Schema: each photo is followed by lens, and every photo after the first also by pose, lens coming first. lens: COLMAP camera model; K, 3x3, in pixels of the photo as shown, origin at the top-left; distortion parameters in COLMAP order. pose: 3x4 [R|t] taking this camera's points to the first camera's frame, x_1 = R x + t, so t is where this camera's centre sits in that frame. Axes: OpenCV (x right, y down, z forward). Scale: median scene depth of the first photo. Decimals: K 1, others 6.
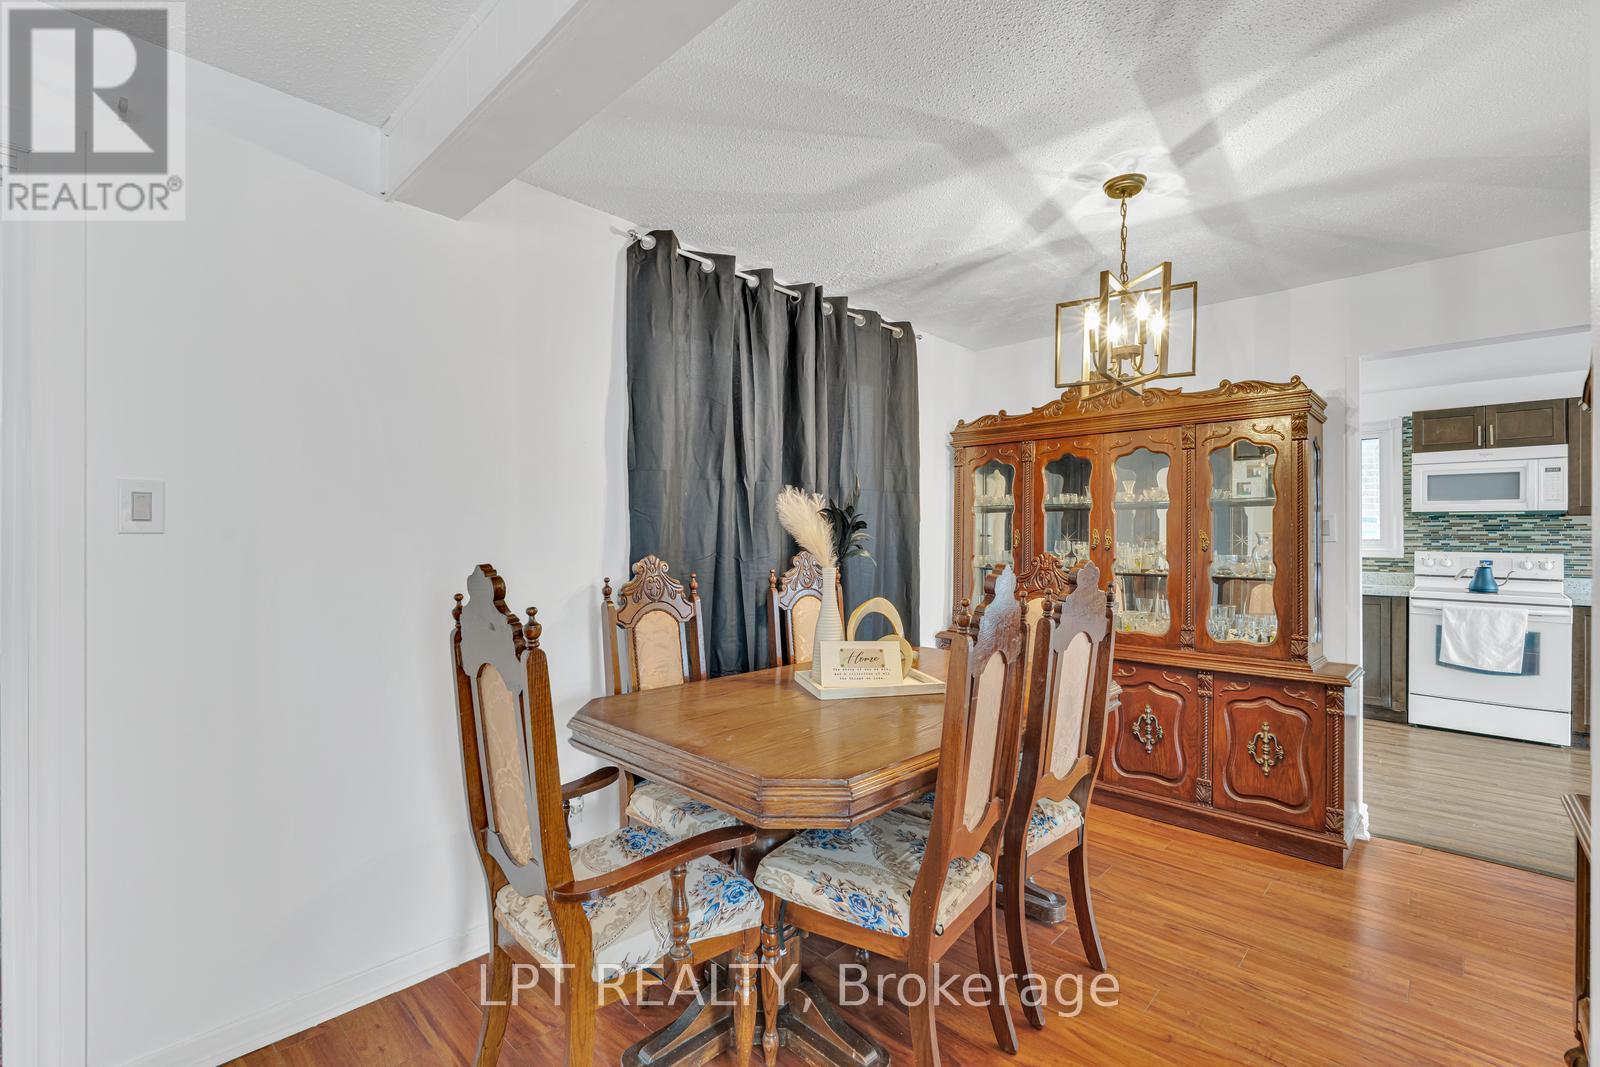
lens RADIAL K [[670.7, 0, 801.3], [0, 670.7, 529.9], [0, 0, 1]] dist [-0.003700, -0.000123]
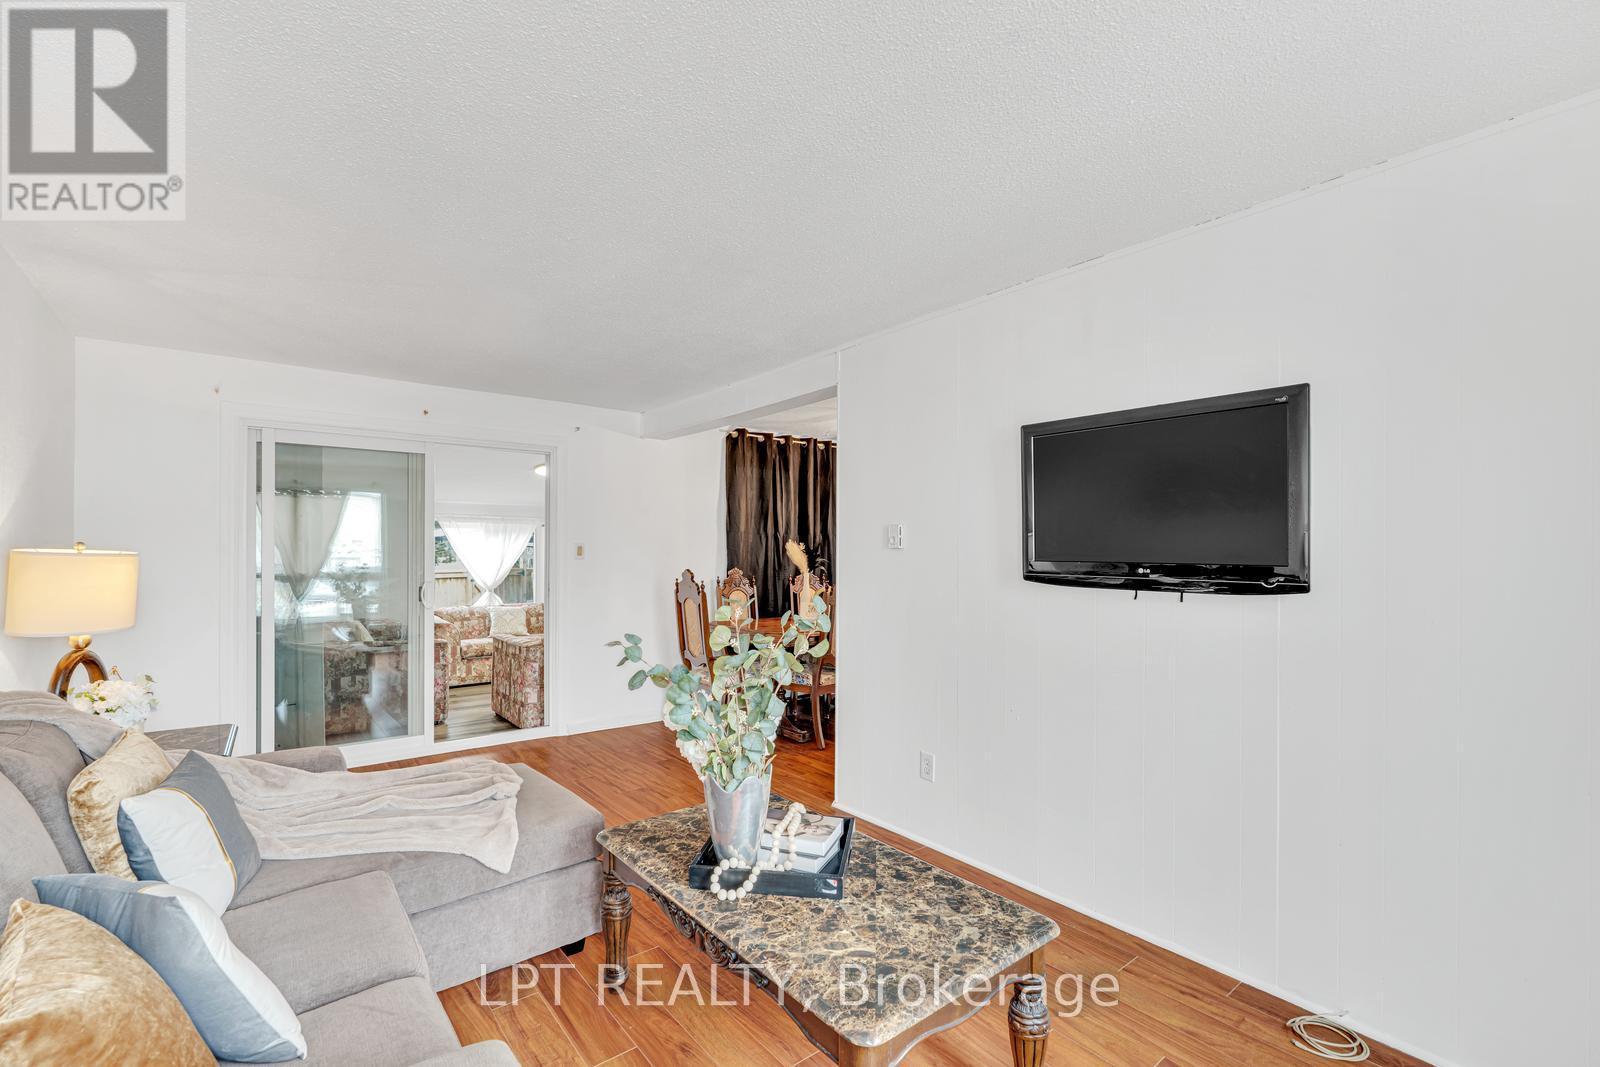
lens RADIAL K [[704.5, 0, 796.0], [0, 704.5, 540.6], [0, 0, 1]] dist [-0.005390, 0.000667]
pose [[0.989304, -0.000031, -0.145869, 0.343673], [-0.001100, 0.999970, -0.007674, -0.038472], [0.145865, 0.007752, 0.989274, -1.406002]]
